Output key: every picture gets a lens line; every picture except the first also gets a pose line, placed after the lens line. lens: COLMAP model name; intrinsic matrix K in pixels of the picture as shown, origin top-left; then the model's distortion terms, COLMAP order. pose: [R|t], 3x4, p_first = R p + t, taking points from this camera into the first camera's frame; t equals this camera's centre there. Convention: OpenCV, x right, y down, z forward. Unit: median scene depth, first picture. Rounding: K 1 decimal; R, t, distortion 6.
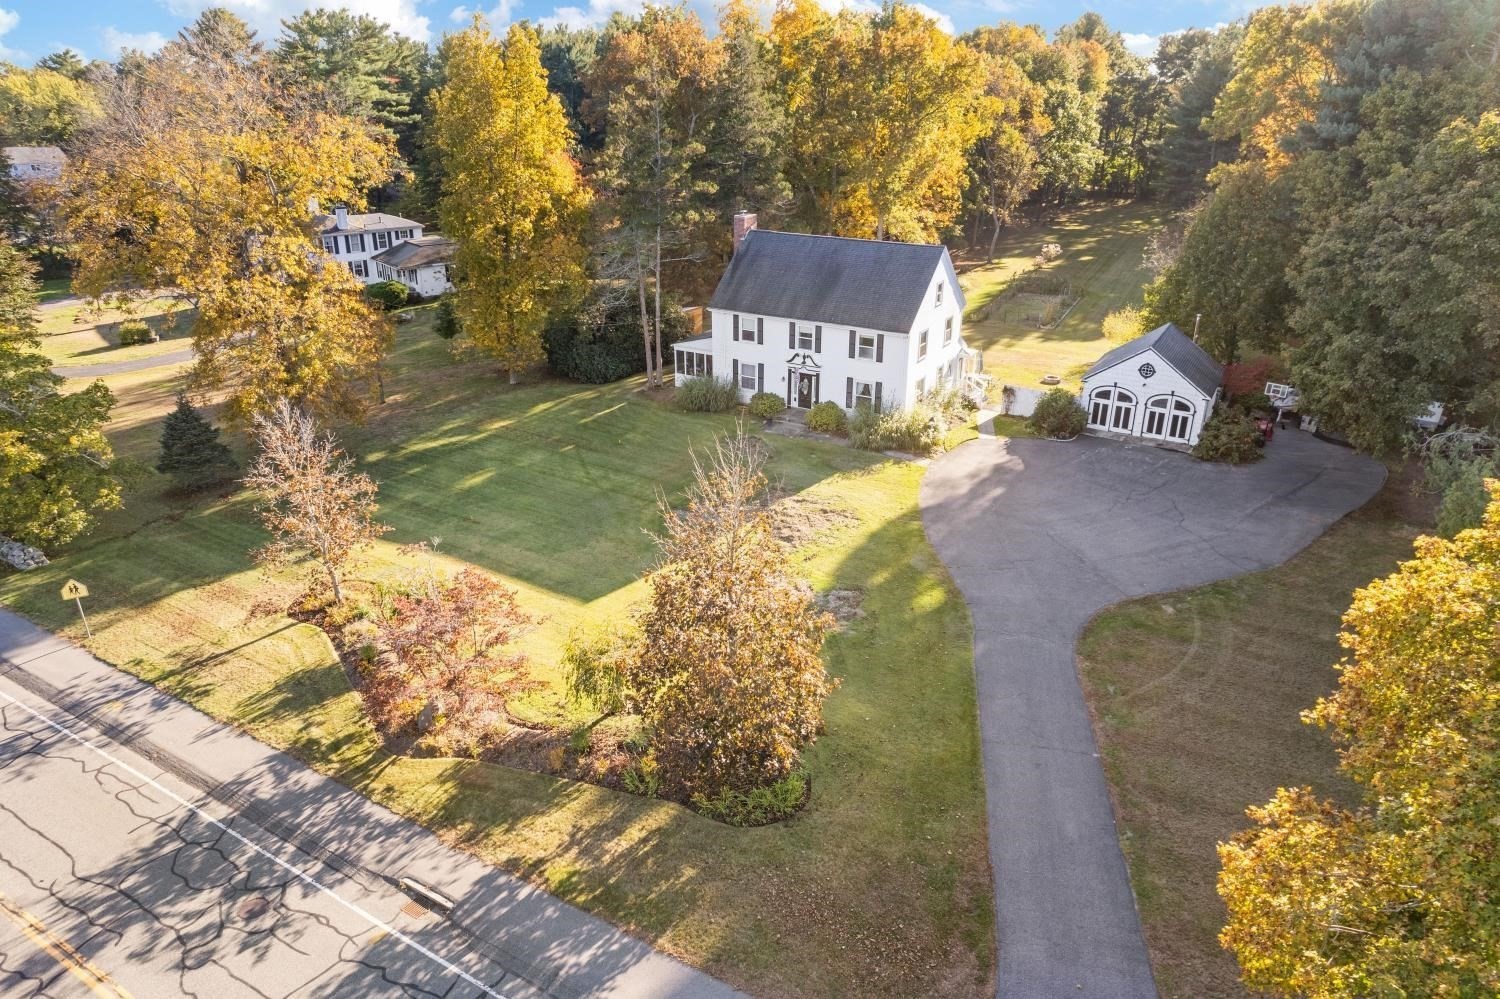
lens RADIAL K [[1015.1, 0, 750.0], [0, 1015.1, 499.5], [0, 0, 1]] dist [-0.118376, 0.107764]
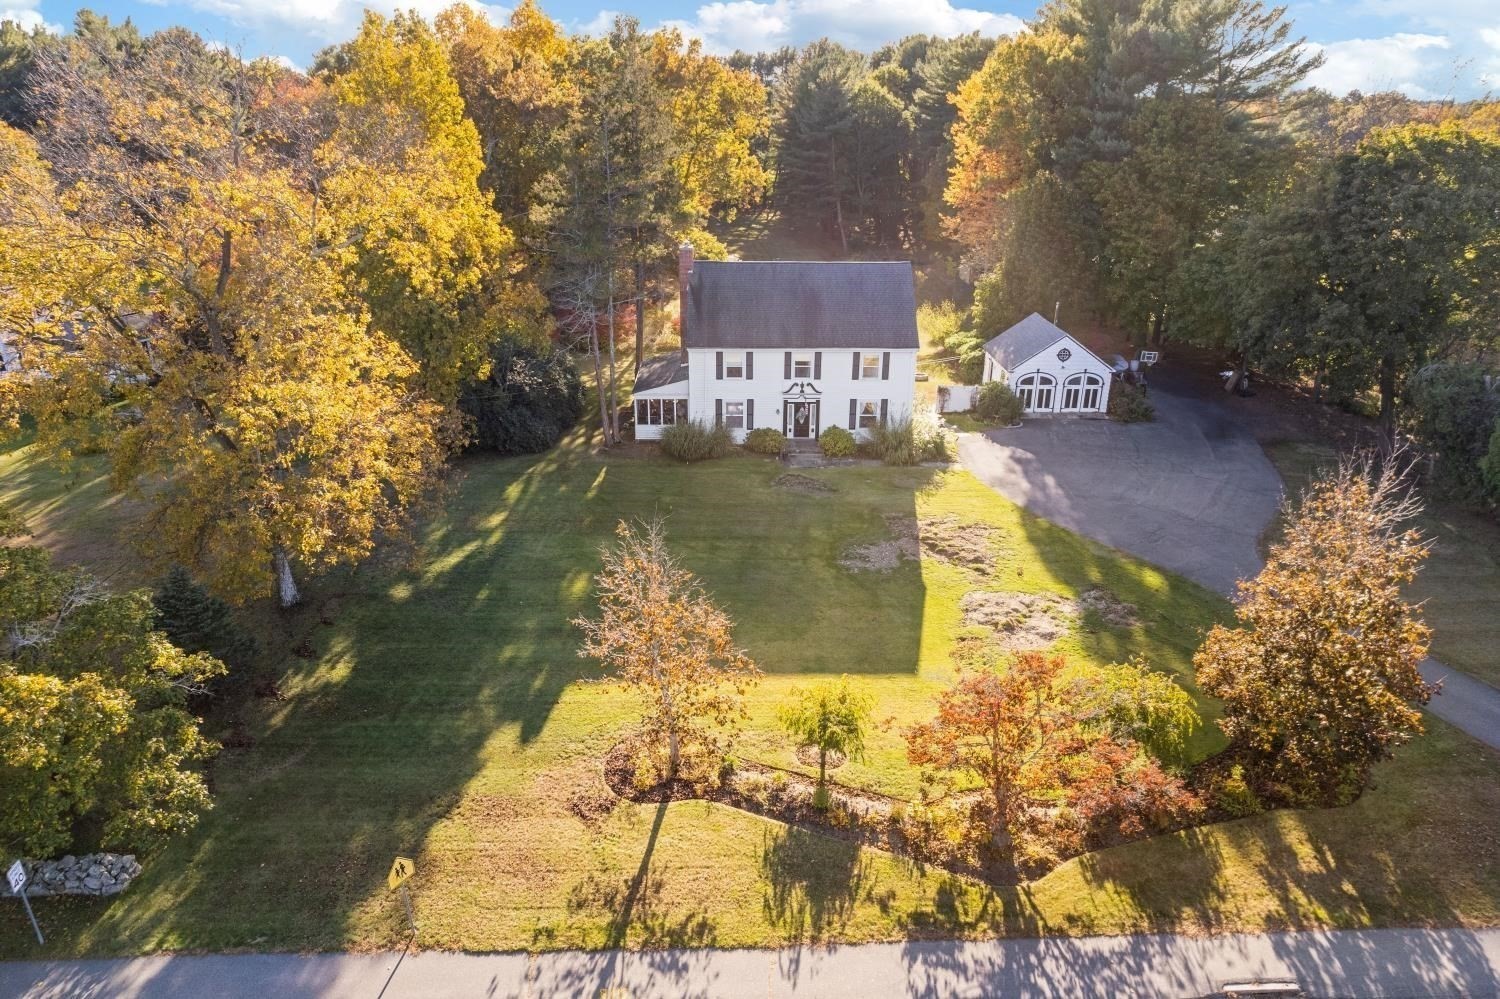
lens RADIAL K [[1015.1, 0, 750.0], [0, 1015.1, 499.5], [0, 0, 1]] dist [-0.118376, 0.107764]
pose [[0.837899, -0.195882, 0.509466, -0.518330], [0.202679, 0.978309, 0.042809, -0.087330], [-0.506800, 0.067389, 0.859425, 0.197930]]
